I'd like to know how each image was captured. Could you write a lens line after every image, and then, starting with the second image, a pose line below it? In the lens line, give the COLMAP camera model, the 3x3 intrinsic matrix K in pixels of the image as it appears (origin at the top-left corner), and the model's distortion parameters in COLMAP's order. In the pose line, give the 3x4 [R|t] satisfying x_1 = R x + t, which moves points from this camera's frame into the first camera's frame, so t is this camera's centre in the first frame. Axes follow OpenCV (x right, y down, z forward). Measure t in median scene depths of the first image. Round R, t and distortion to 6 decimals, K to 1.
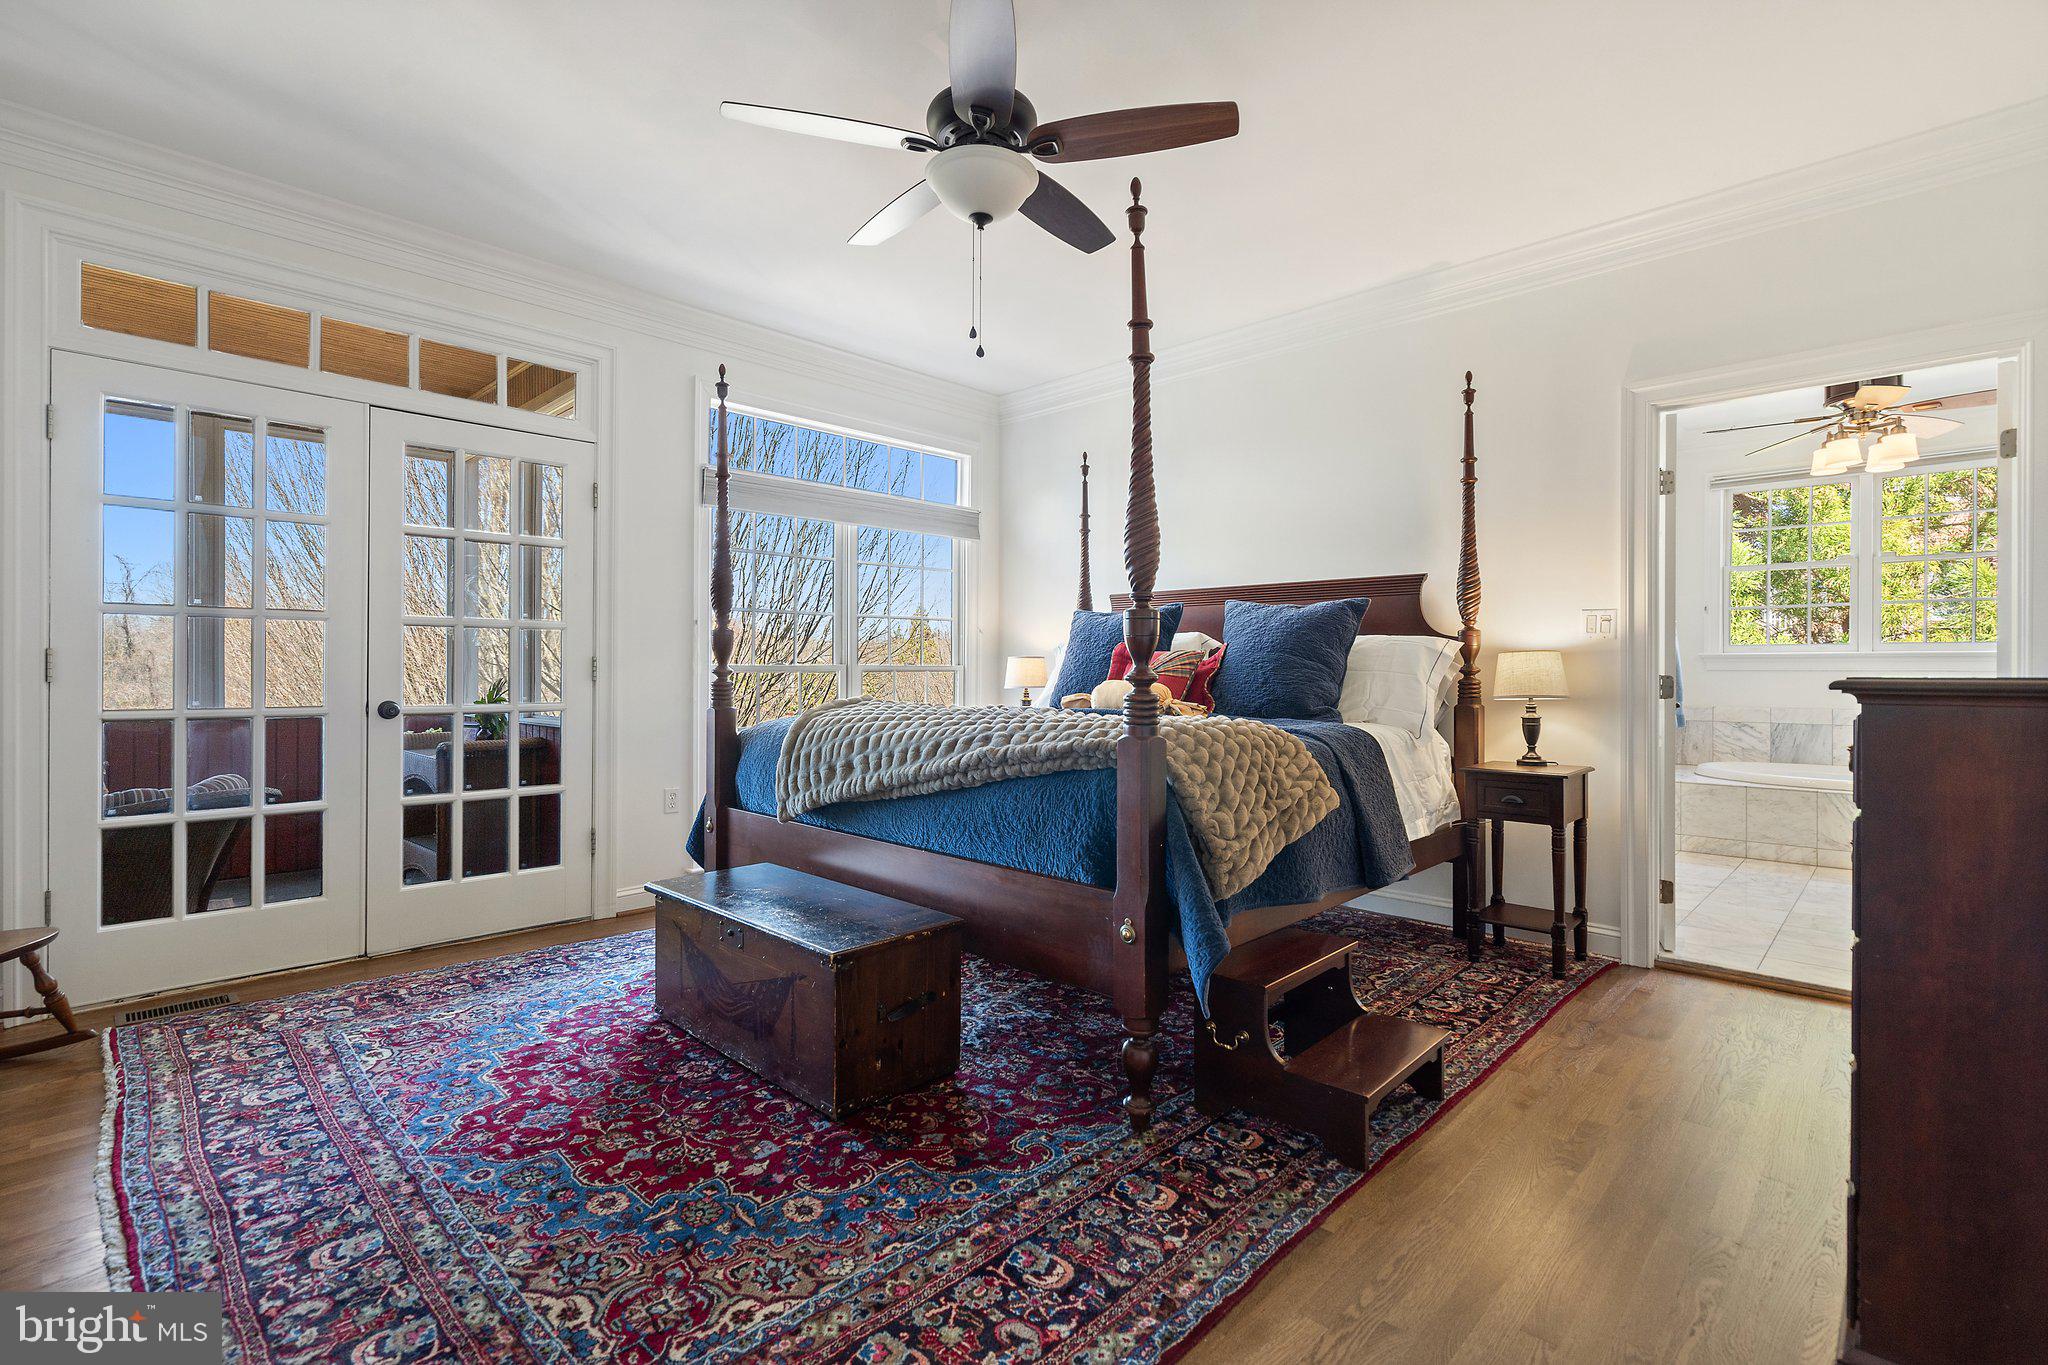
lens RADIAL K [[941.1, 0, 1010.1], [0, 941.1, 667.1], [0, 0, 1]] dist [-0.008994, -0.000674]
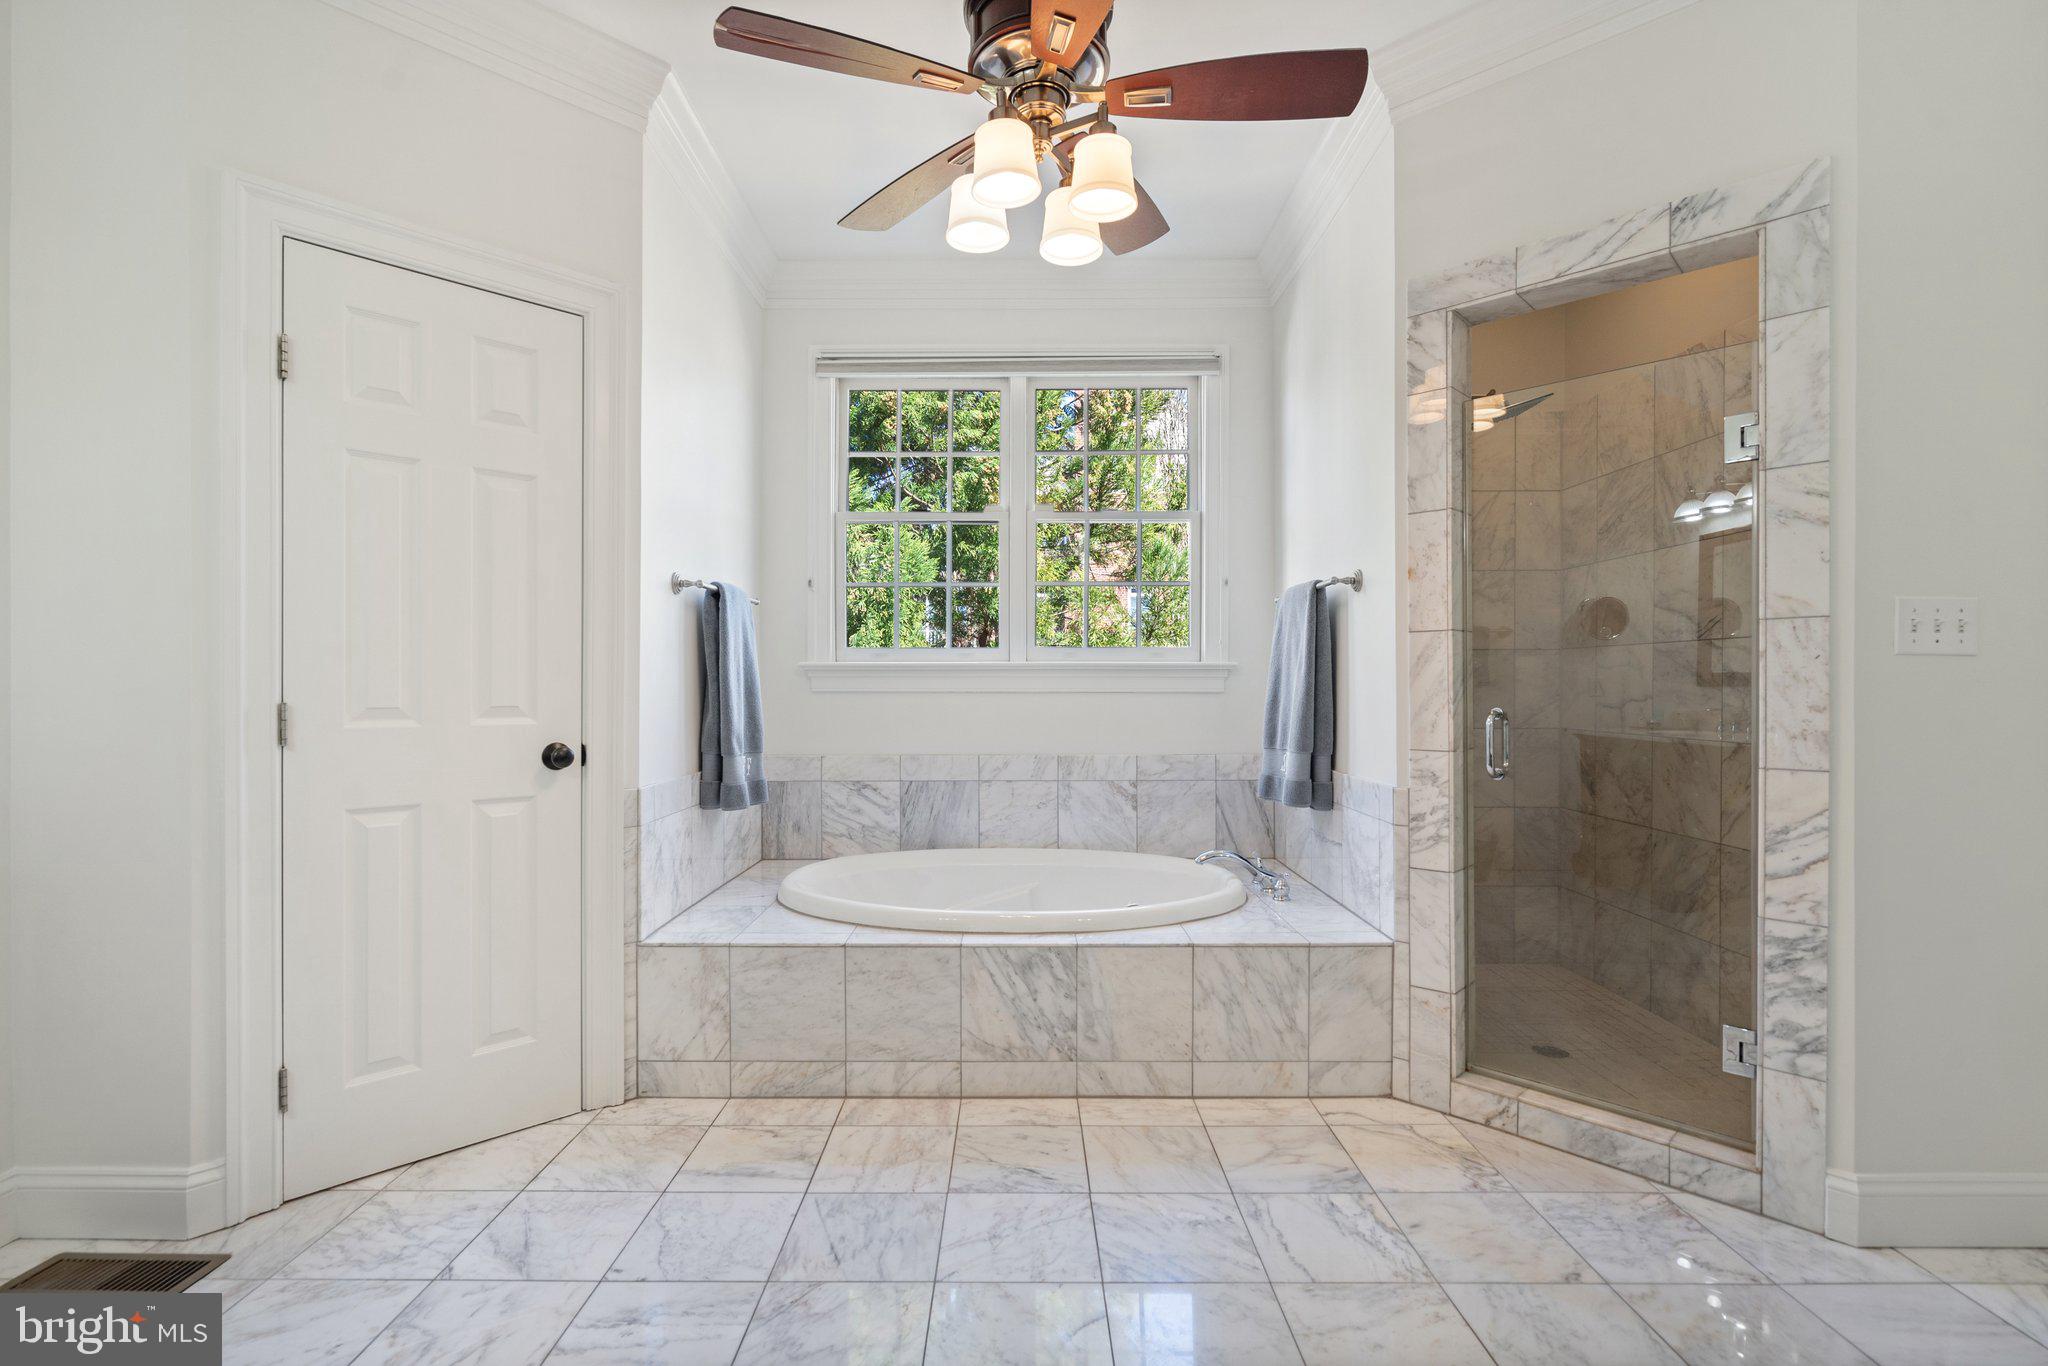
lens RADIAL K [[941.1, 0, 1020.9], [0, 941.1, 679.8], [0, 0, 1]] dist [-0.008994, -0.000674]
pose [[0.714729, -0.004952, 0.699384, 0.453717], [0.000232, 0.999977, 0.006843, -0.008196], [-0.699401, -0.004728, 0.714714, 0.524033]]
